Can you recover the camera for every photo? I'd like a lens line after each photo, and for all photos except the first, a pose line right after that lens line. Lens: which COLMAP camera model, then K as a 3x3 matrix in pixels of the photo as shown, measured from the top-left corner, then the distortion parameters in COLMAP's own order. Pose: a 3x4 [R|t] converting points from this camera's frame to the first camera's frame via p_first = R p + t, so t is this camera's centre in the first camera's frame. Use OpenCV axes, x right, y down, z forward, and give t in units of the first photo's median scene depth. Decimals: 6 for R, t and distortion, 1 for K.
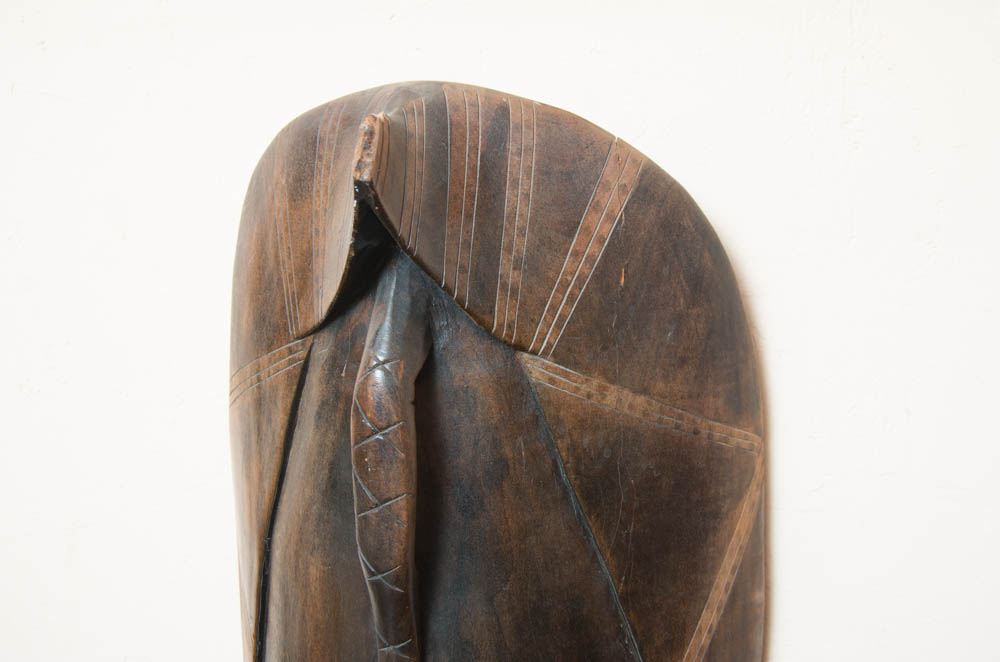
lens RADIAL K [[1161.6, 0, 500.0], [0, 1161.6, 331.0], [0, 0, 1]] dist [0.008372, 0.015692]
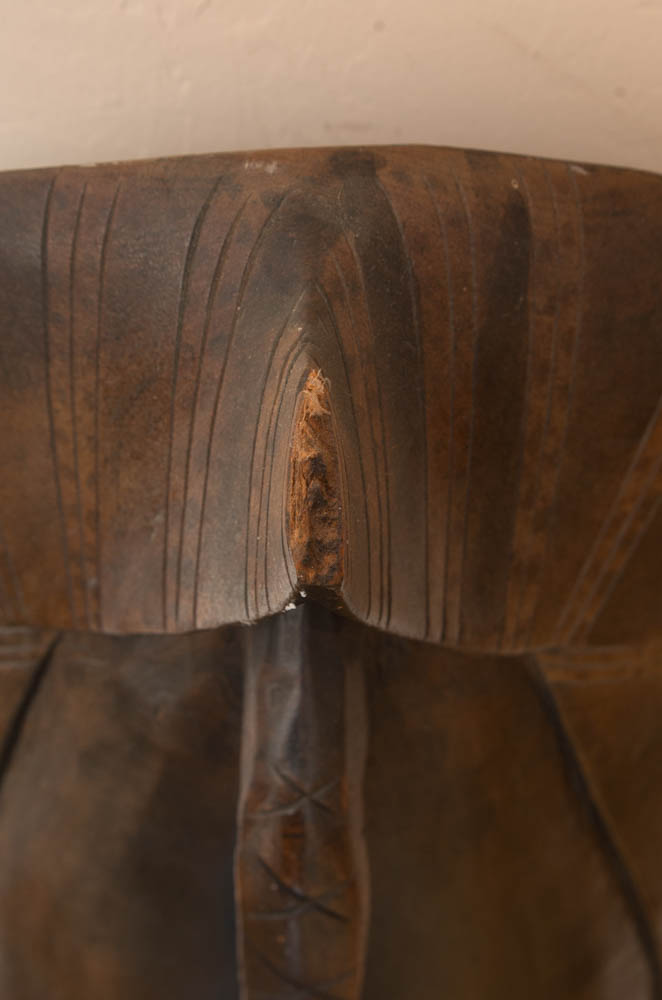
lens RADIAL K [[1742.5, 0, 331.0], [0, 1742.5, 500.0], [0, 0, 1]] dist [0.174429, 0.018538]
pose [[0.949879, -0.192779, 0.246101, -0.235810], [0.038202, 0.852907, 0.520663, -0.431415], [-0.310274, -0.485166, 0.817523, 0.440880]]
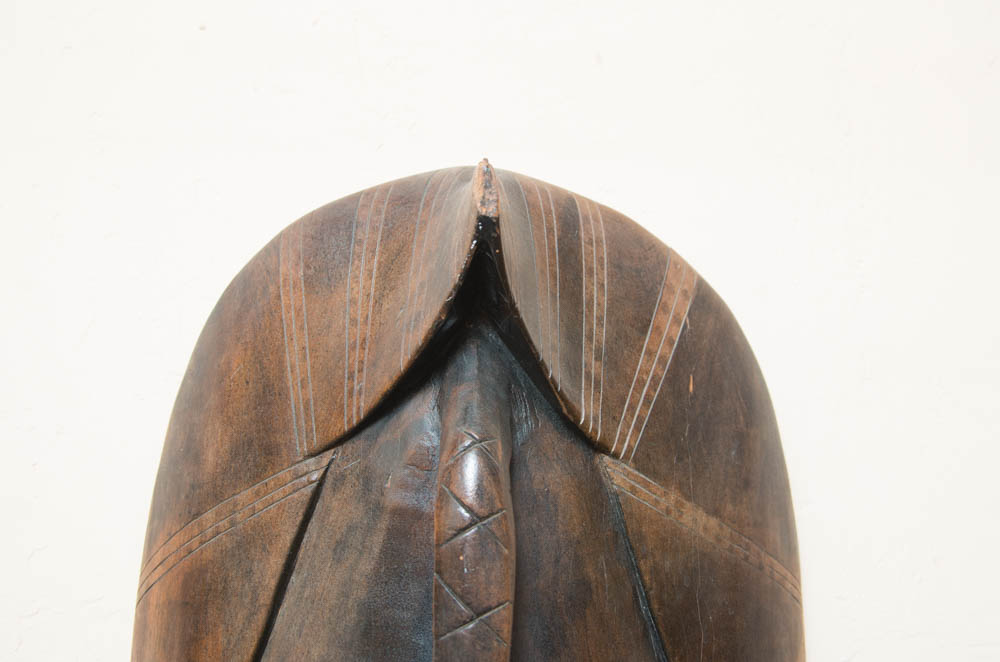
lens RADIAL K [[1270.0, 0, 500.0], [0, 1270.0, 331.0], [0, 0, 1]] dist [0.025516, 0.050231]
pose [[0.936458, 0.078960, 0.341778, -0.389963], [0.050740, 0.933598, -0.354712, 0.267985], [-0.347092, 0.349515, 0.870268, 0.155948]]
